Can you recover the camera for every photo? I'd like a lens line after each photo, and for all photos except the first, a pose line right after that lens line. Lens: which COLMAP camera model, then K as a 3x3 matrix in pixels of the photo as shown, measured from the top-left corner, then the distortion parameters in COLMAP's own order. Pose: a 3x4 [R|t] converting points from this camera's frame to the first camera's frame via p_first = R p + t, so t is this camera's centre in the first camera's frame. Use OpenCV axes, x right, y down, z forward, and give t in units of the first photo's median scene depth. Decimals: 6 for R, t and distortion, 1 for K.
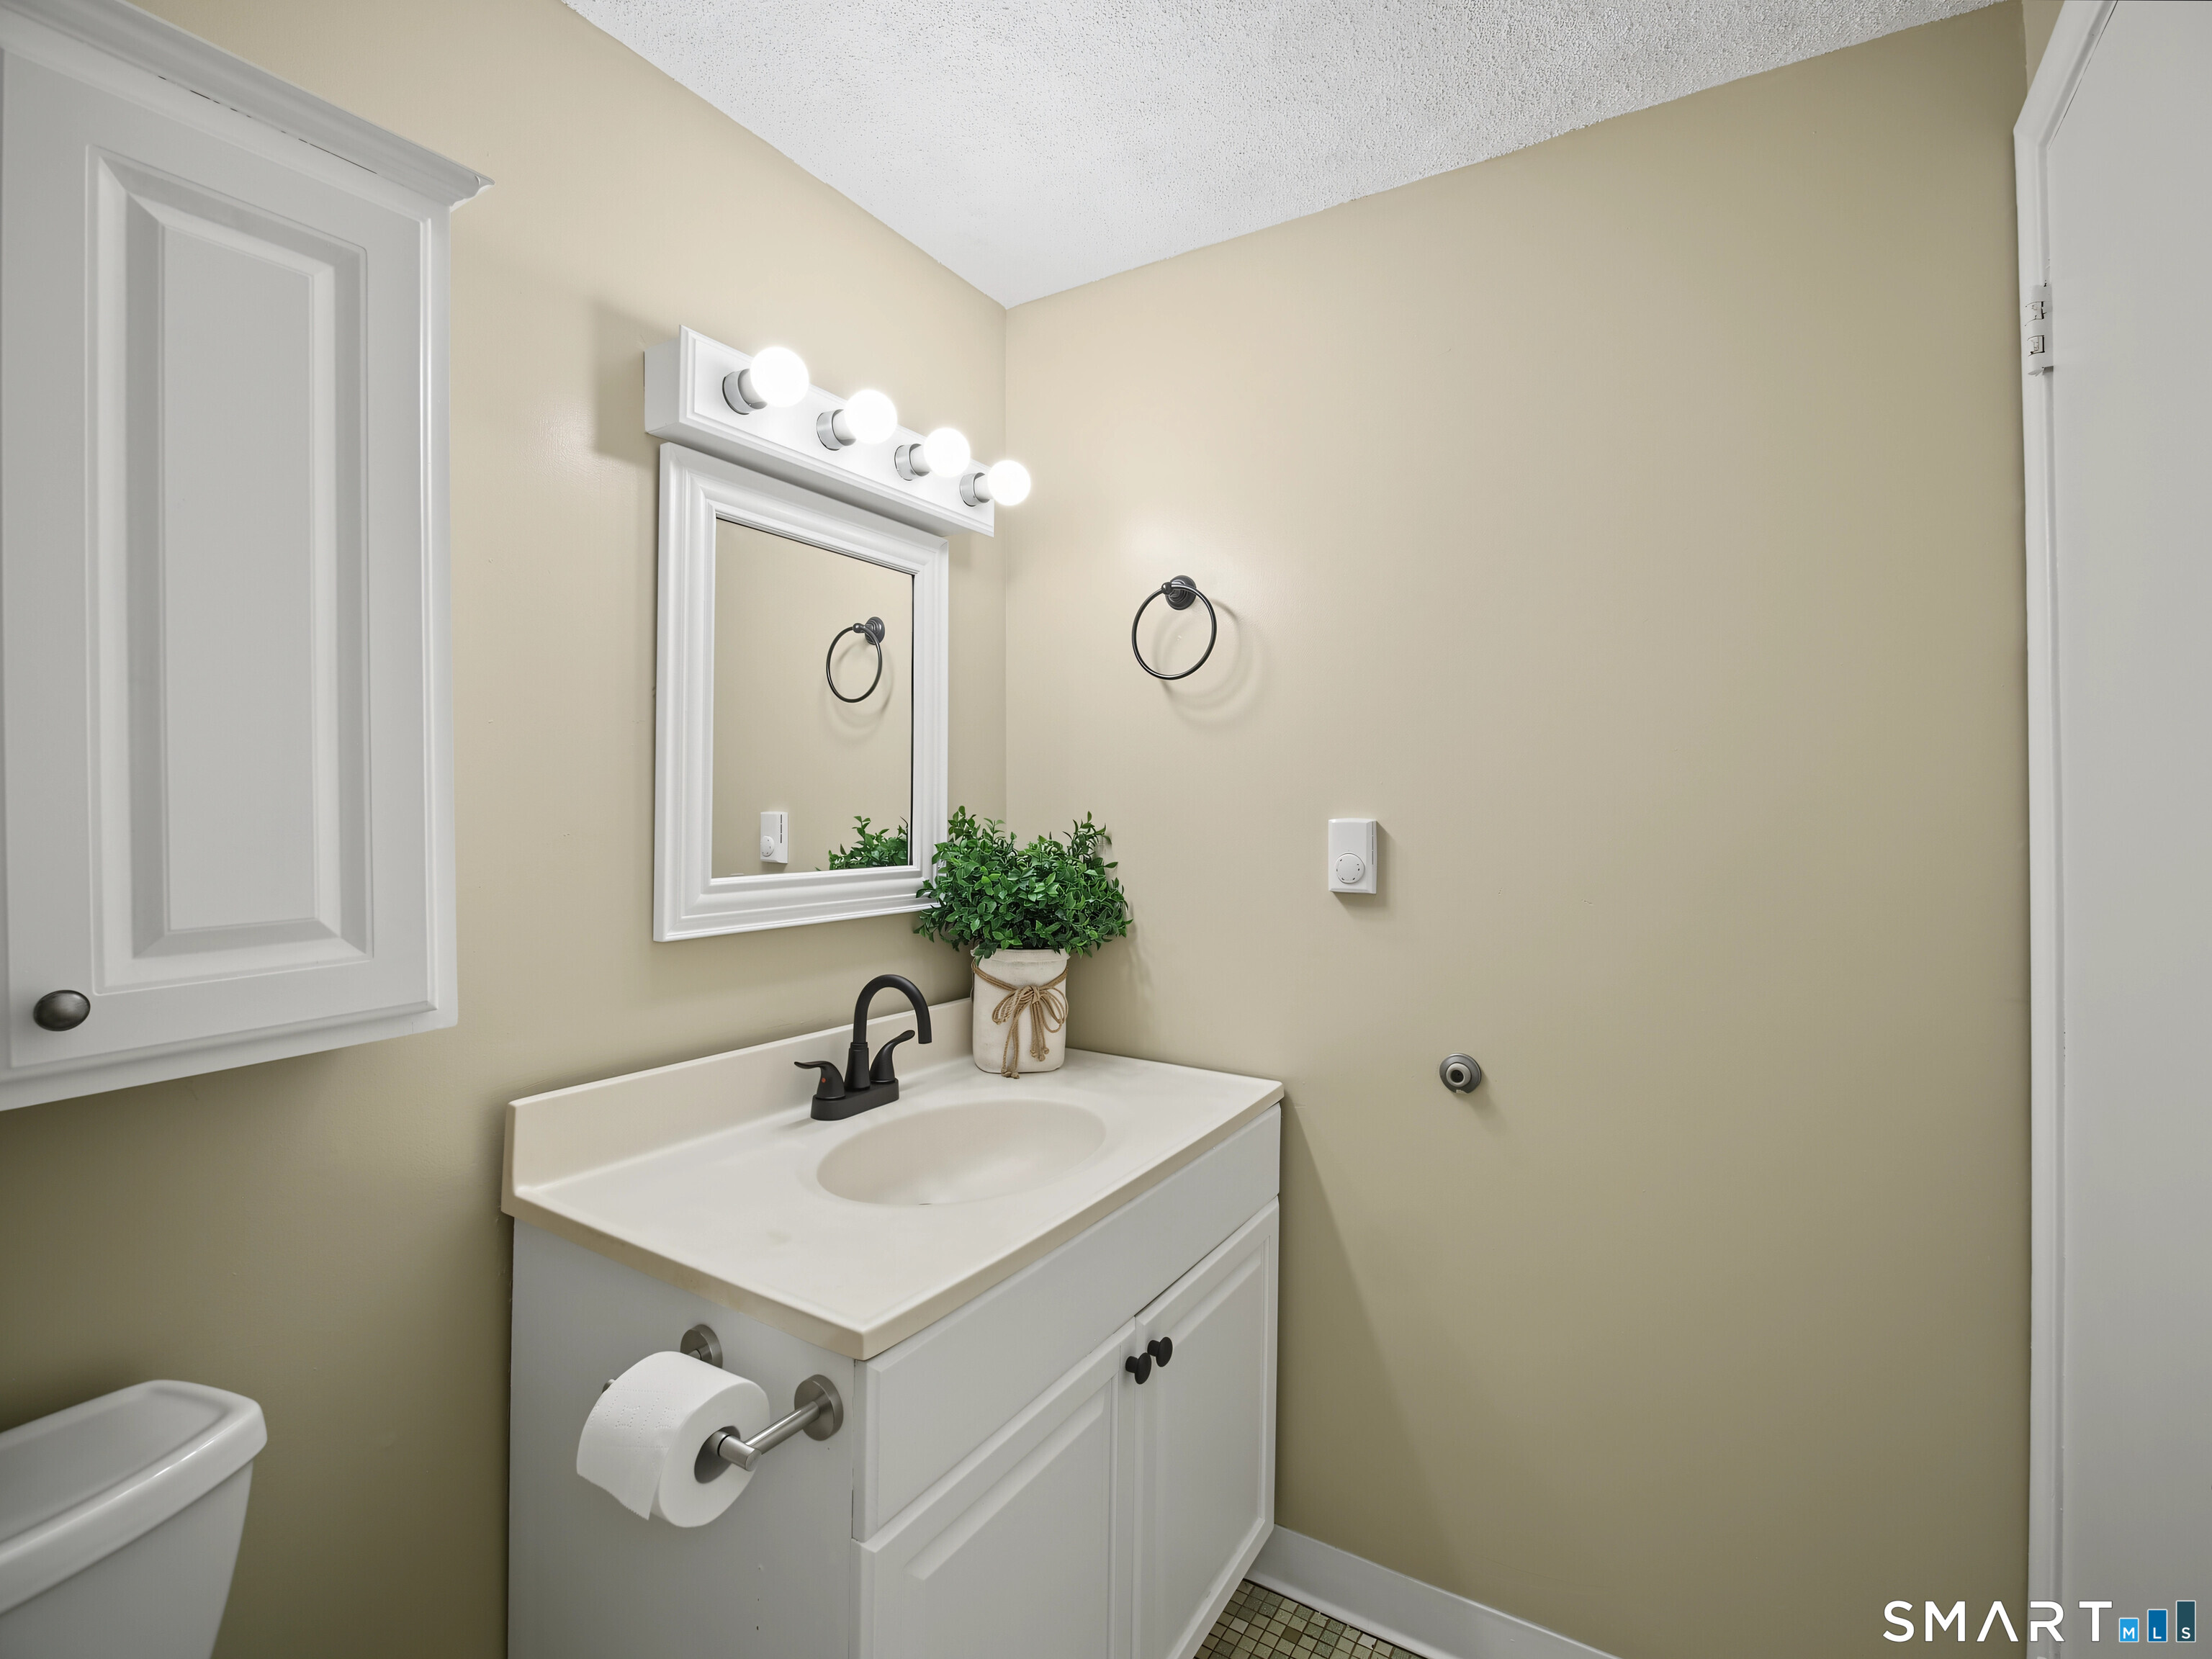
lens RADIAL K [[1011.0, 0, 1105.7], [0, 1011.0, 816.5], [0, 0, 1]] dist [-0.002562, -0.000402]
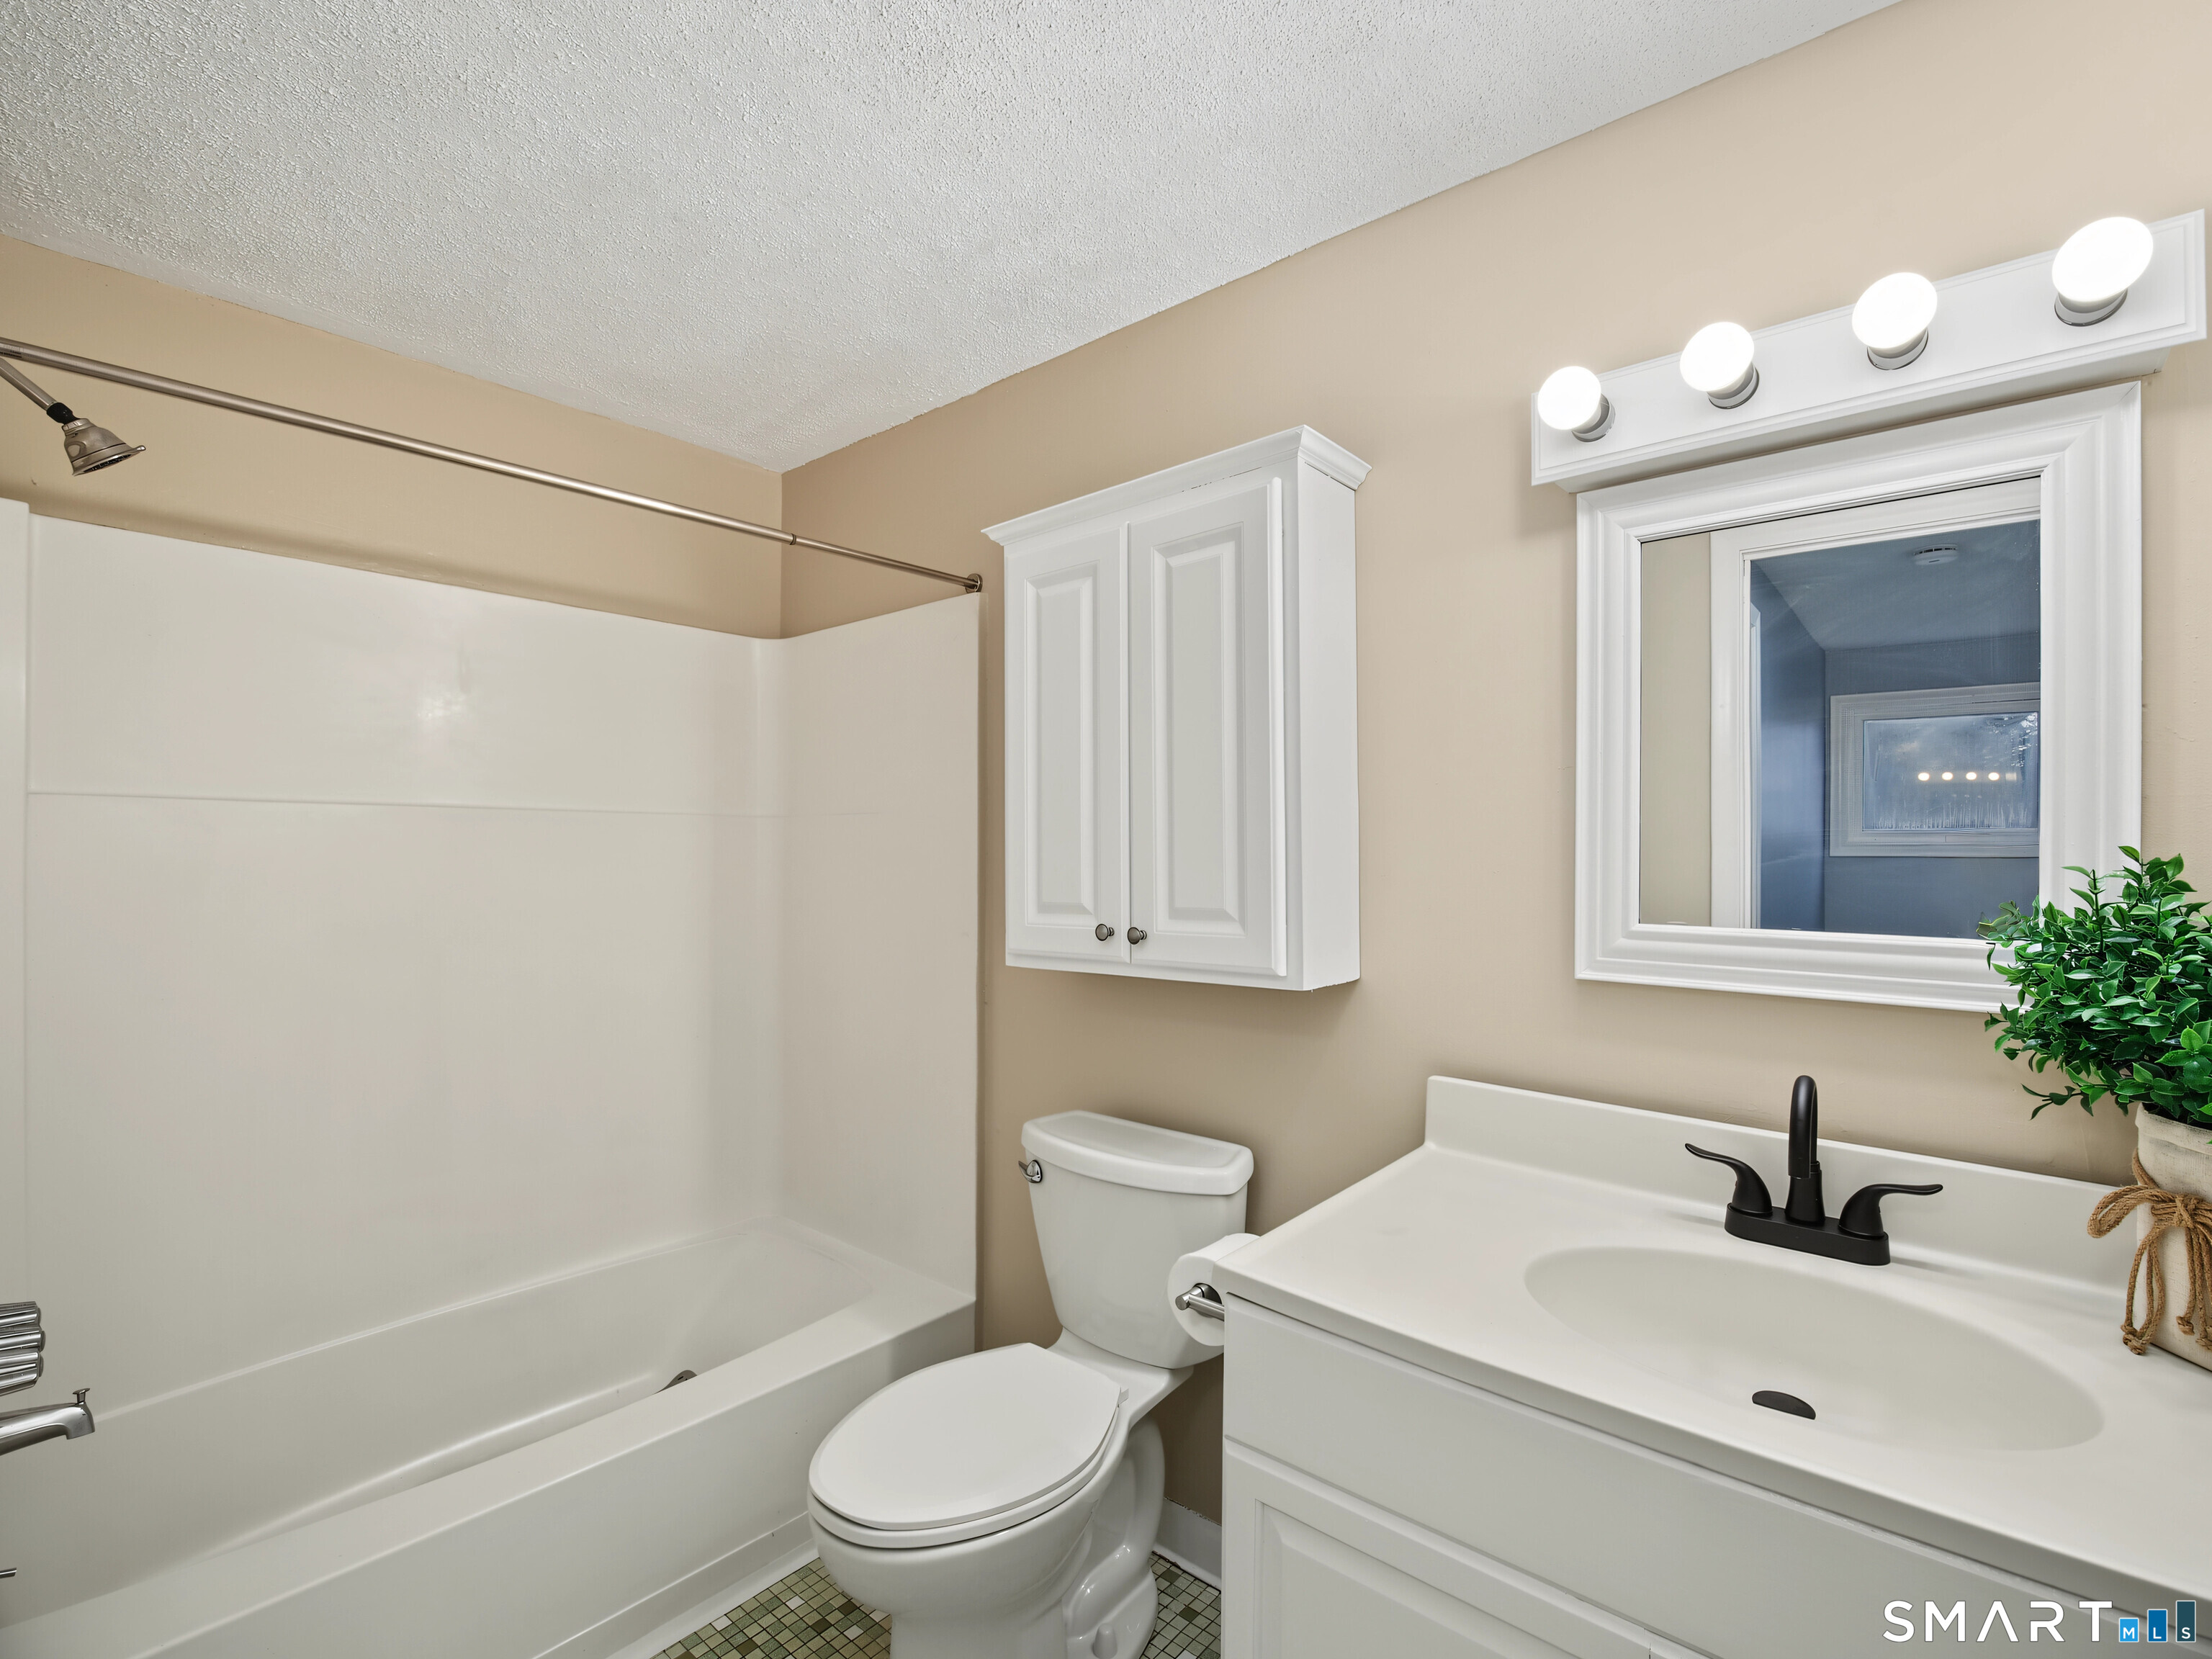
lens RADIAL K [[1011.0, 0, 1105.7], [0, 1011.0, 816.5], [0, 0, 1]] dist [-0.002562, -0.000402]
pose [[-0.152511, -0.037539, -0.987589, 0.629125], [-0.012426, 0.999272, -0.036064, 0.002505], [0.988224, 0.006772, -0.152866, 0.661622]]
